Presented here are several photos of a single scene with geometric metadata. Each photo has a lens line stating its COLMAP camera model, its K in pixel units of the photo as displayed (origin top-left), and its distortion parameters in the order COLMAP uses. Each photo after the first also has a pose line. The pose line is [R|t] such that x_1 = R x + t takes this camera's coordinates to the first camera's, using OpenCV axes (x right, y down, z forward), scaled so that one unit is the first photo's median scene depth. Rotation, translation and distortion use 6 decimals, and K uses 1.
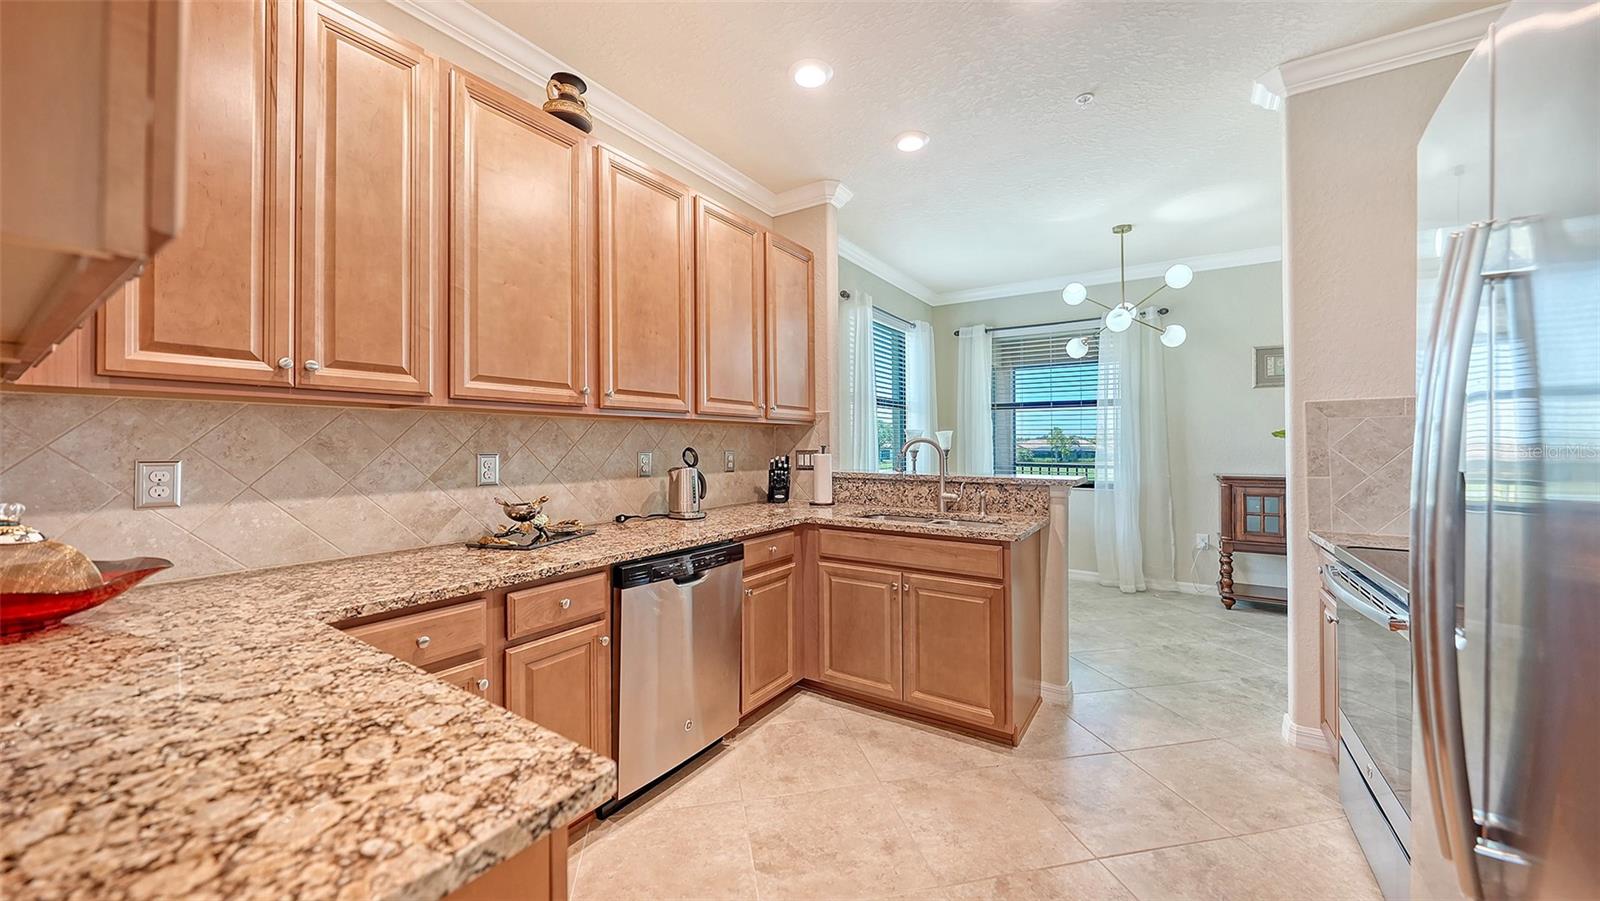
lens RADIAL K [[576.2, 0, 798.9], [0, 576.2, 439.8], [0, 0, 1]] dist [-0.000425, -0.000022]
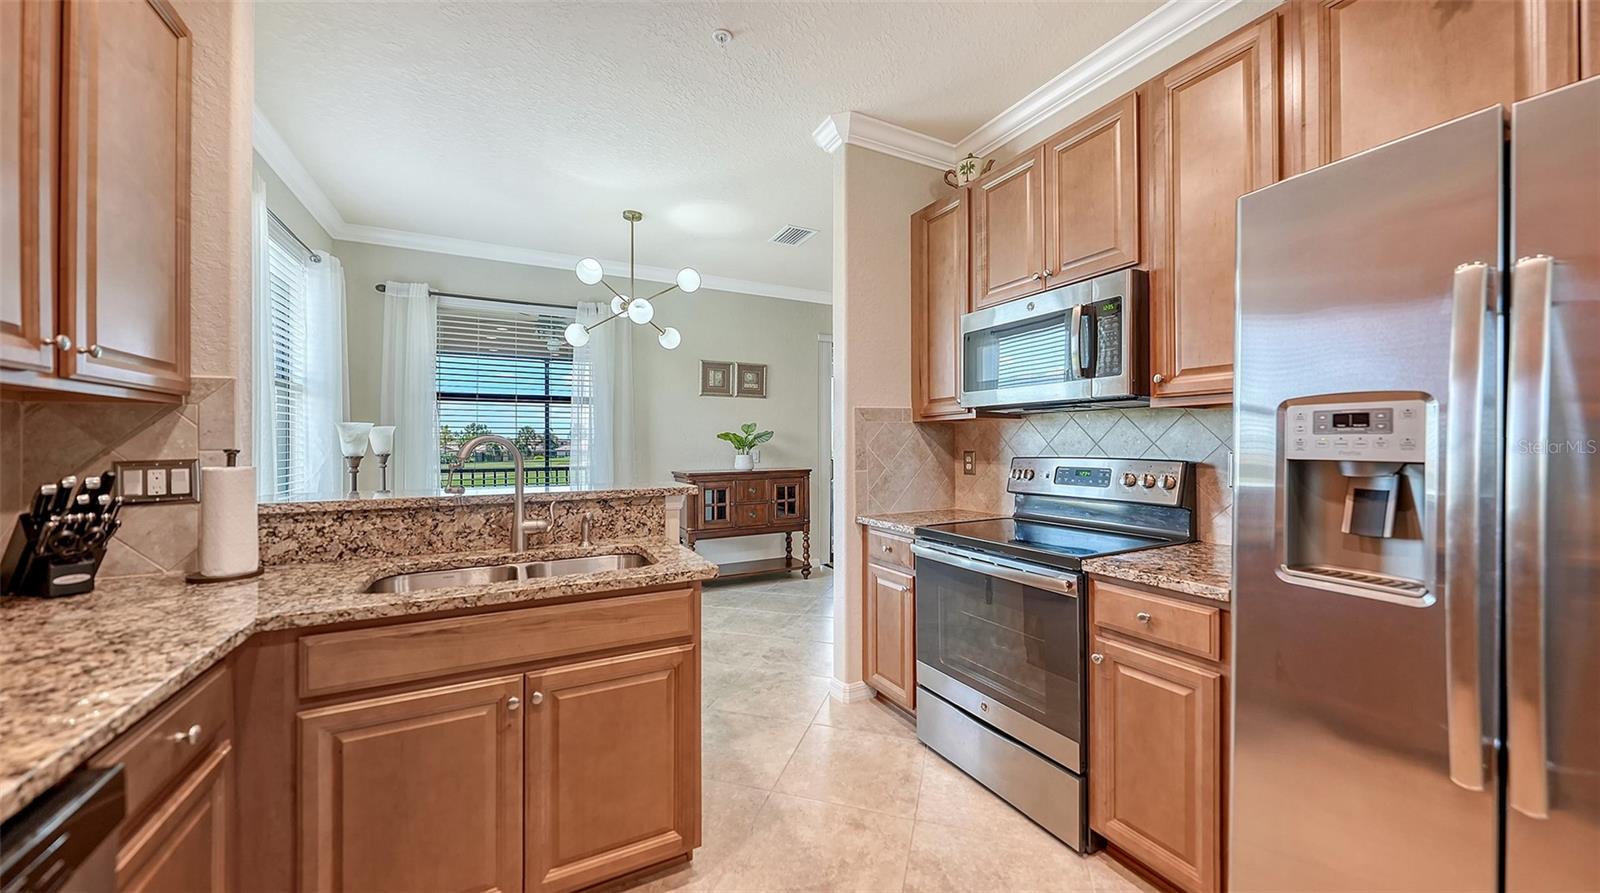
lens RADIAL K [[562.6, 0, 803.0], [0, 562.6, 438.6], [0, 0, 1]] dist [-0.005675, -0.000212]
pose [[0.482729, 0.006685, 0.875744, -0.140405], [-0.001069, 0.999975, -0.007044, 0.005132], [-0.875769, 0.002464, 0.482724, 0.417826]]
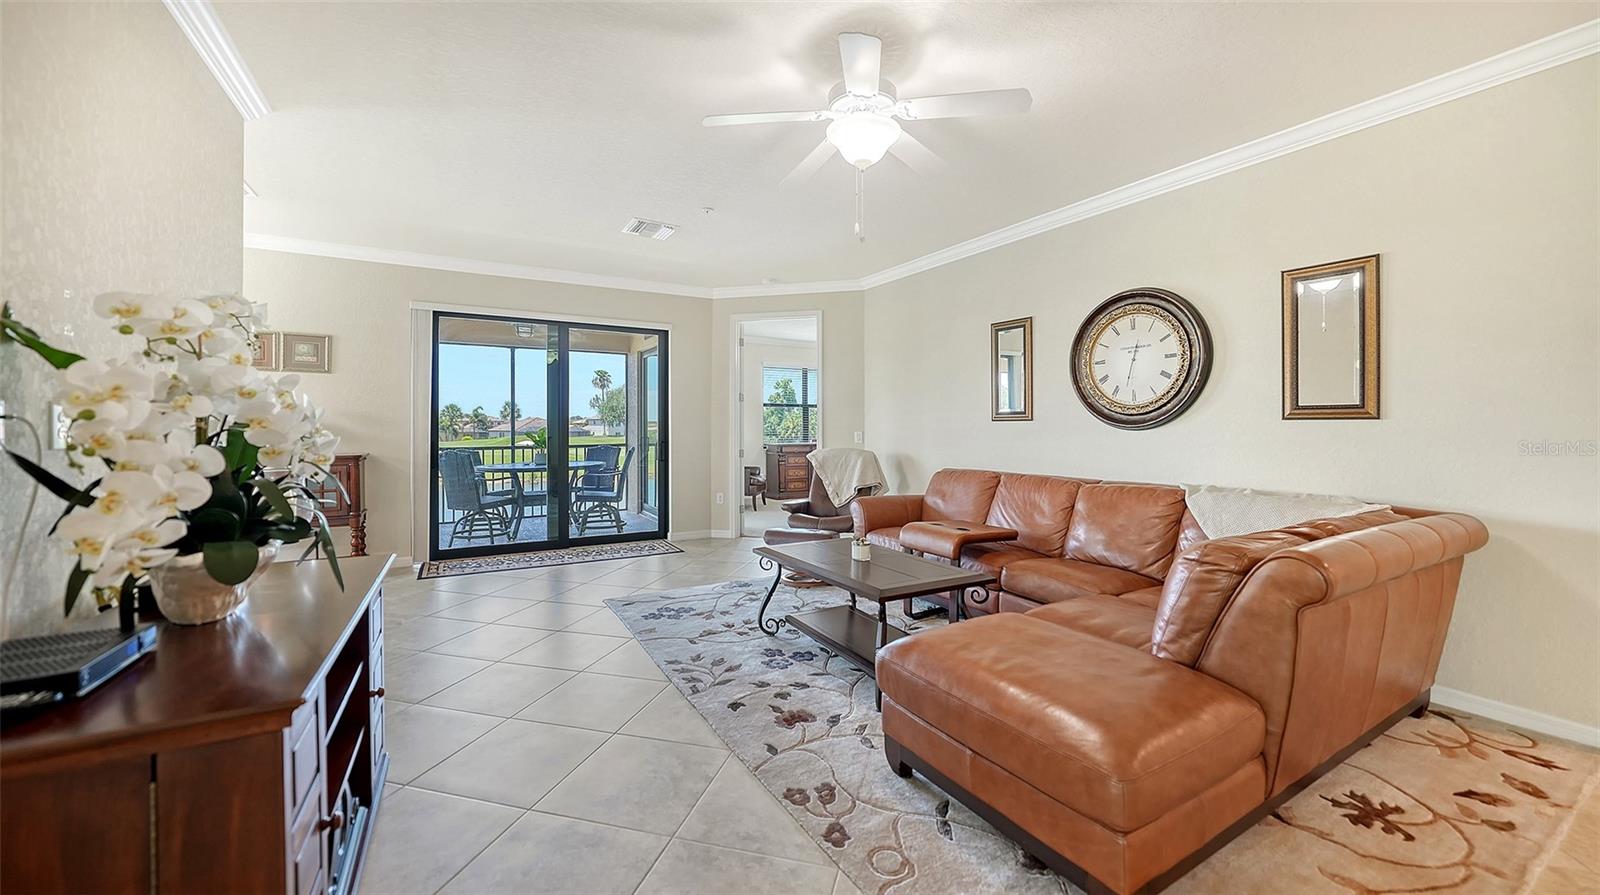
lens RADIAL K [[592.0, 0, 795.2], [0, 592.0, 426.3], [0, 0, 1]] dist [-0.002429, -0.000145]
pose [[0.449985, 0.003237, 0.893030, 0.495379], [-0.010531, 0.999943, 0.001682, -0.005230], [-0.892974, -0.010161, 0.449994, -0.520208]]
